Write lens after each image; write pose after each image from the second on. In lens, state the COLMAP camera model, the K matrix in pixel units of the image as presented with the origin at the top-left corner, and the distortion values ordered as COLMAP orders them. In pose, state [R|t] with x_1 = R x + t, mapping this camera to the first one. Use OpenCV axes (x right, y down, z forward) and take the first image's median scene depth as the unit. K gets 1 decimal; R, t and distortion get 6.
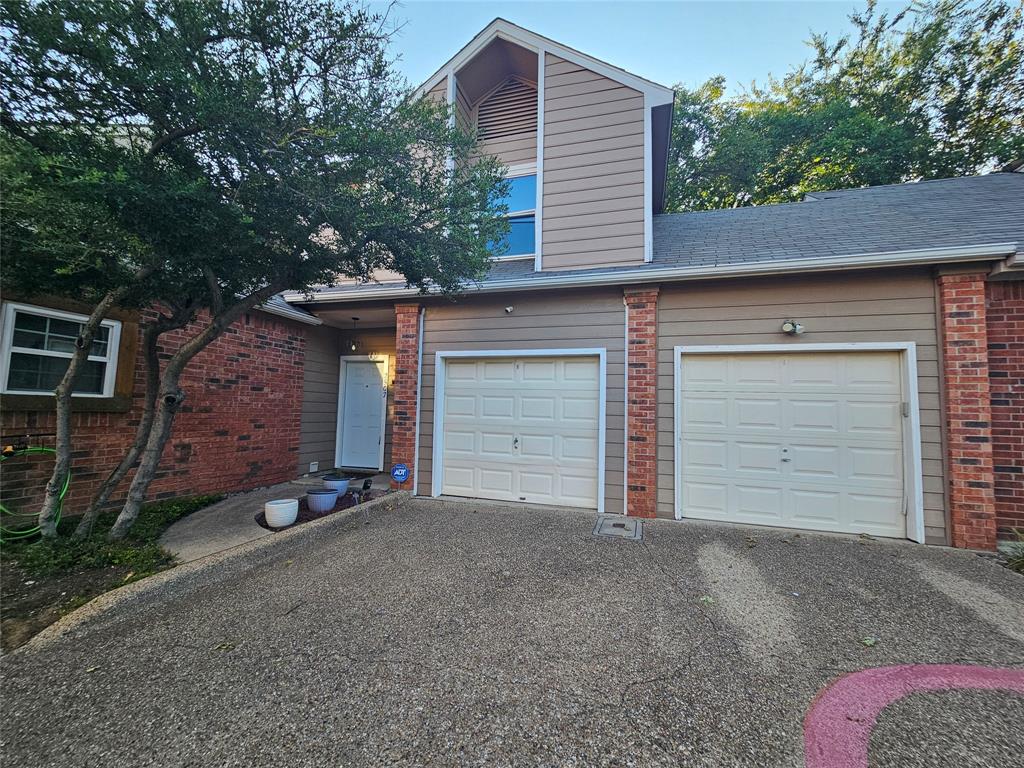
lens RADIAL K [[418.0, 0, 514.7], [0, 418.0, 385.1], [0, 0, 1]] dist [0.000879, 0.000046]
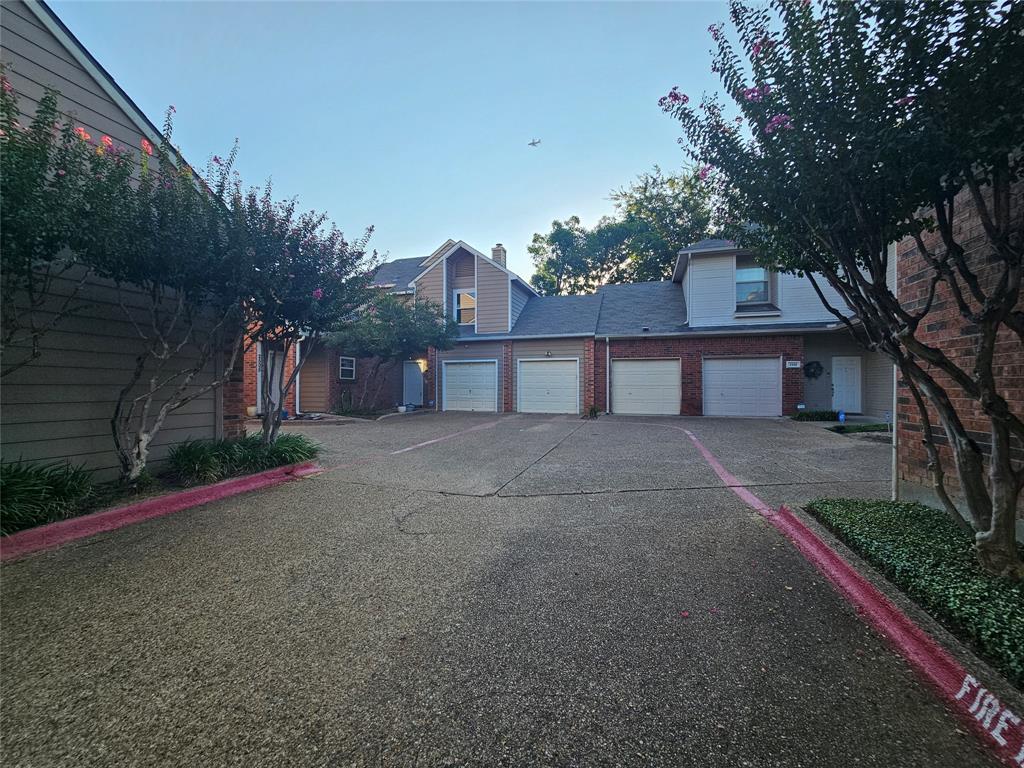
lens RADIAL K [[418.0, 0, 509.2], [0, 418.0, 382.4], [0, 0, 1]] dist [0.000879, 0.000046]
pose [[0.999550, -0.024238, -0.017697, 0.353650], [0.025218, 0.998029, 0.057473, -0.093483], [0.016269, -0.057893, 0.998190, -2.073645]]
